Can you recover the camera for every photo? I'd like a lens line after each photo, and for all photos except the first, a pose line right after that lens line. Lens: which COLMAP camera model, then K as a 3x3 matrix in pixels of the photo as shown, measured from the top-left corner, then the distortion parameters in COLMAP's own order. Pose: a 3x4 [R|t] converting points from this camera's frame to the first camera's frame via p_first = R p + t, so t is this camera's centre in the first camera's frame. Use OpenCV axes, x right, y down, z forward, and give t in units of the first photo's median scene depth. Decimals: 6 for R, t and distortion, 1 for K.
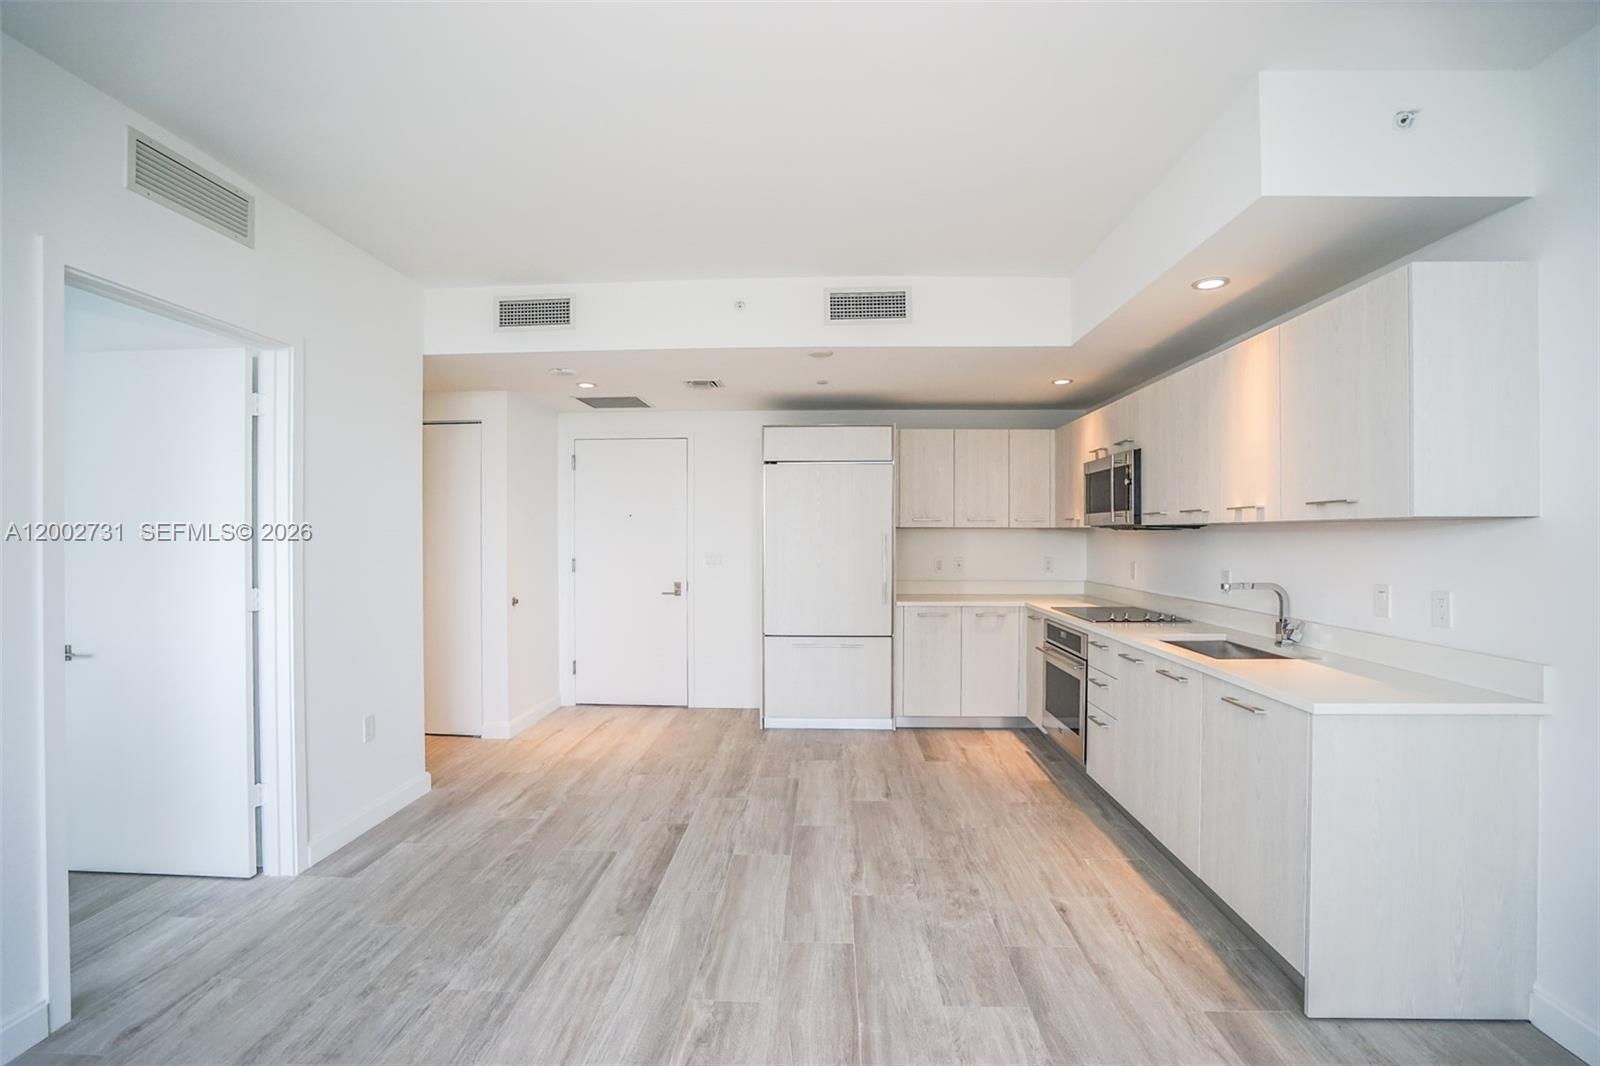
lens RADIAL K [[733.0, 0, 798.7], [0, 733.0, 538.9], [0, 0, 1]] dist [-0.060798, 0.024350]
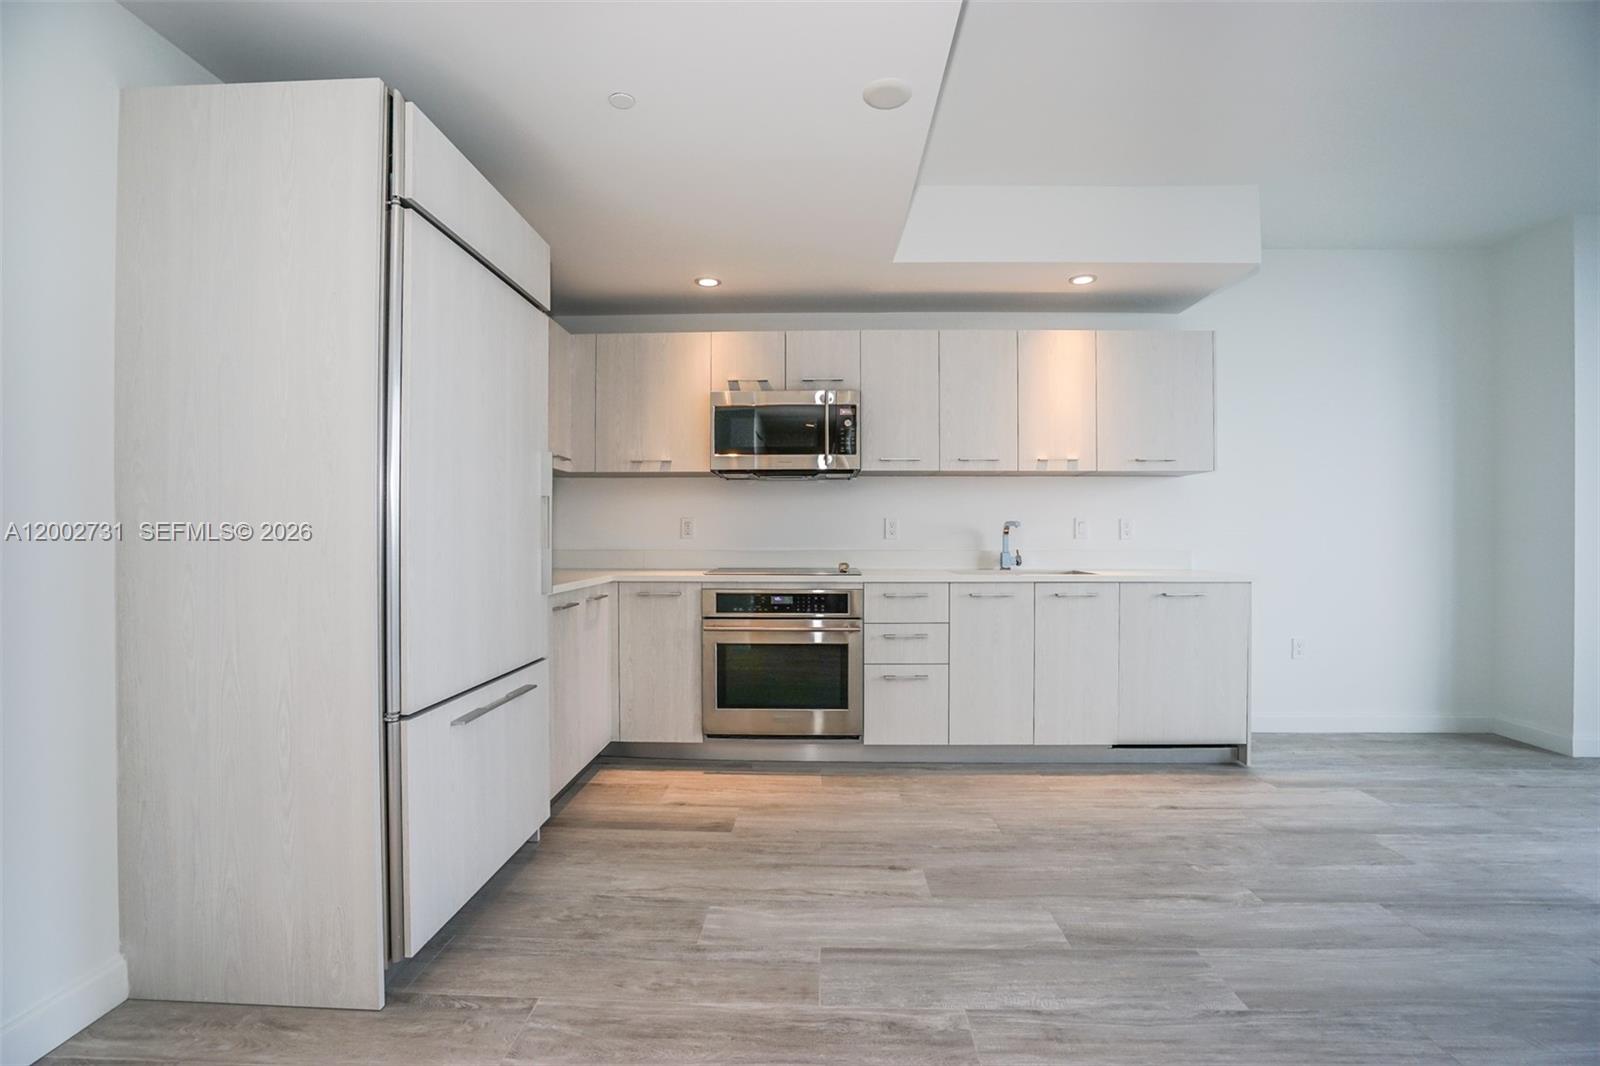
lens RADIAL K [[733.0, 0, 798.7], [0, 733.0, 538.9], [0, 0, 1]] dist [-0.060798, 0.024350]
pose [[-0.014112, -0.005349, 0.999886, -0.514008], [0.005820, 0.999968, 0.005432, 0.067934], [-0.999883, 0.005896, -0.014081, 1.129683]]
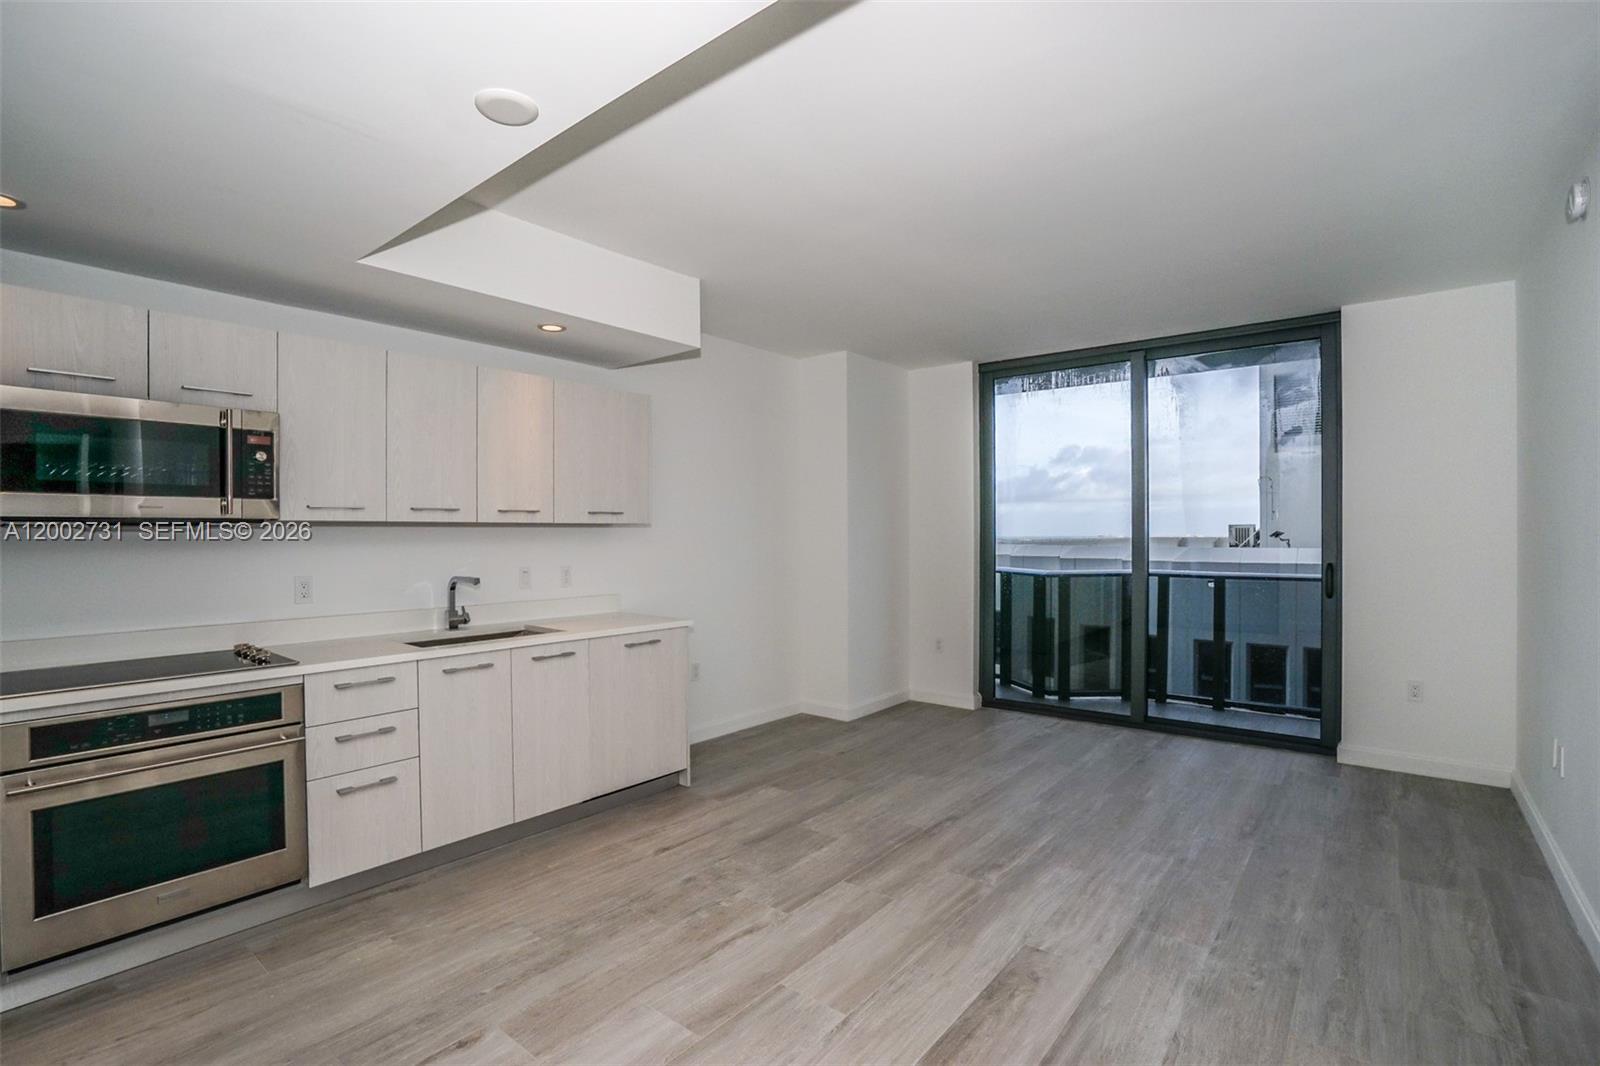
lens RADIAL K [[743.1, 0, 796.9], [0, 743.1, 539.5], [0, 0, 1]] dist [-0.061959, 0.026337]
pose [[-0.801778, -0.000430, 0.597622, -0.377607], [0.007445, 0.999915, 0.010707, -0.003755], [-0.597576, 0.013034, -0.801707, 1.306376]]
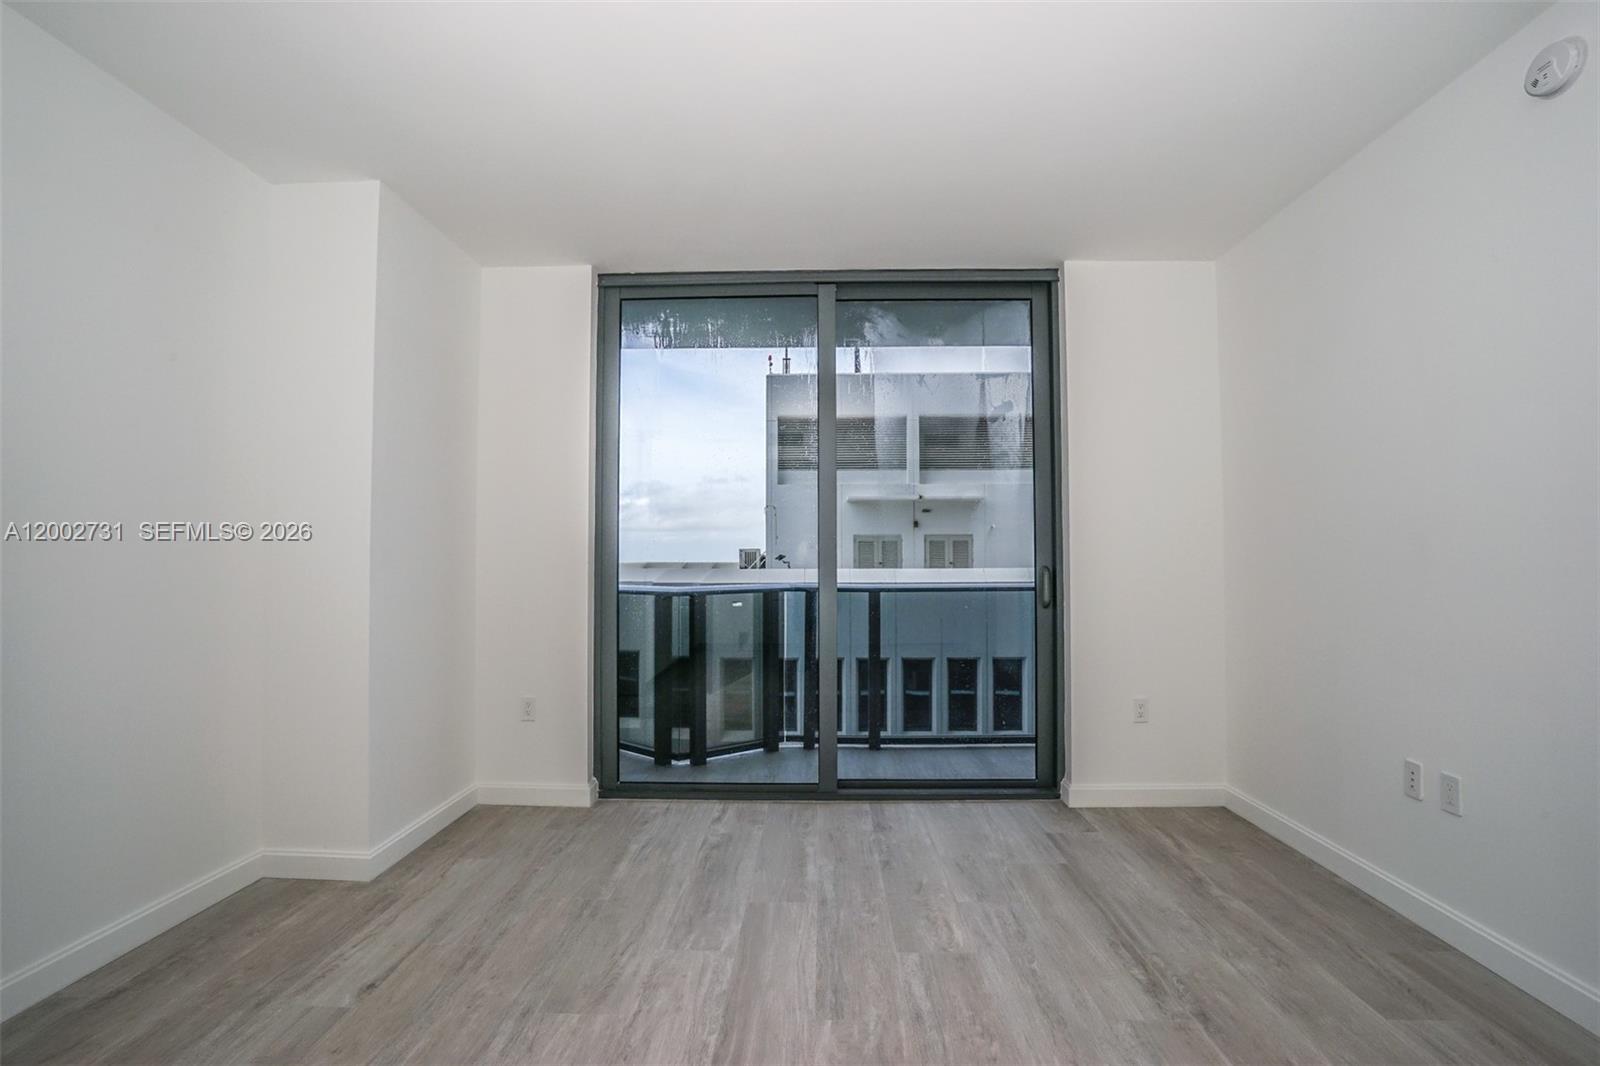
lens RADIAL K [[733.0, 0, 798.7], [0, 733.0, 538.9], [0, 0, 1]] dist [-0.060798, 0.024350]
pose [[-0.999926, 0.003773, -0.011581, -0.027533], [0.004041, 0.999723, -0.023176, 0.037684], [0.011490, -0.023222, -0.999664, 0.837480]]
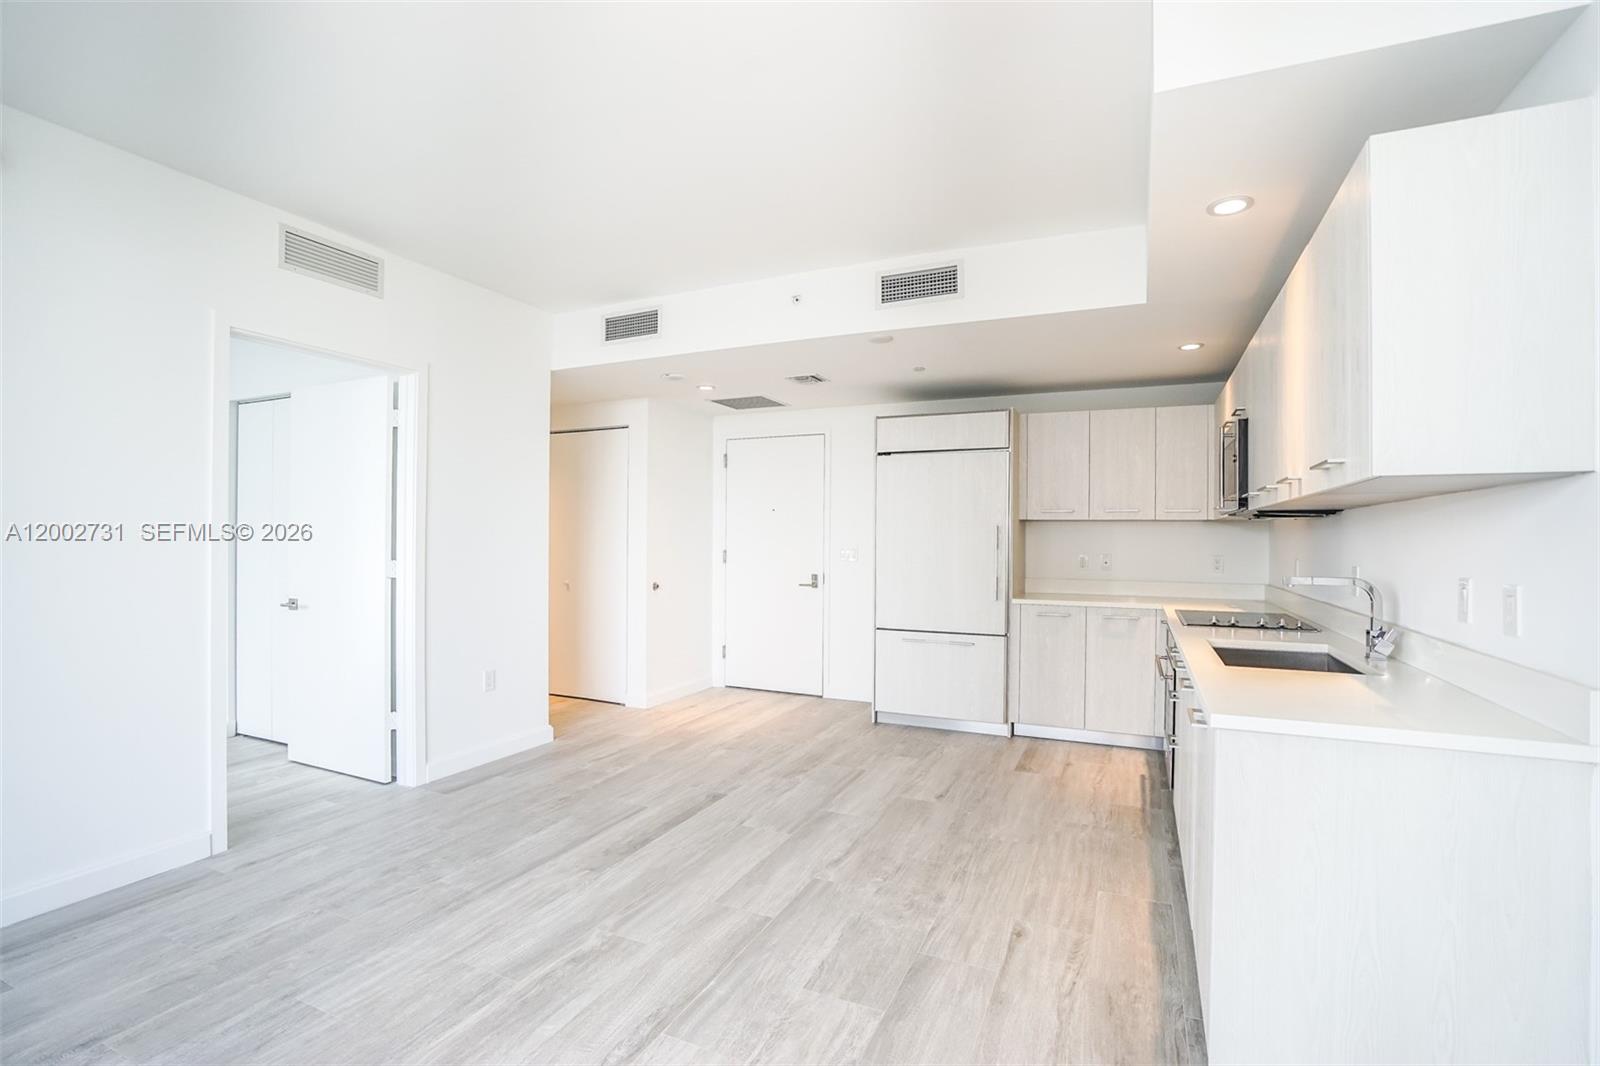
lens RADIAL K [[743.1, 0, 796.9], [0, 743.1, 539.5], [0, 0, 1]] dist [-0.061959, 0.026337]
pose [[0.925596, 0.007249, -0.378444, 0.321233], [-0.009934, 0.999937, -0.005143, 0.024404], [0.378383, 0.008520, 0.925610, 0.038940]]
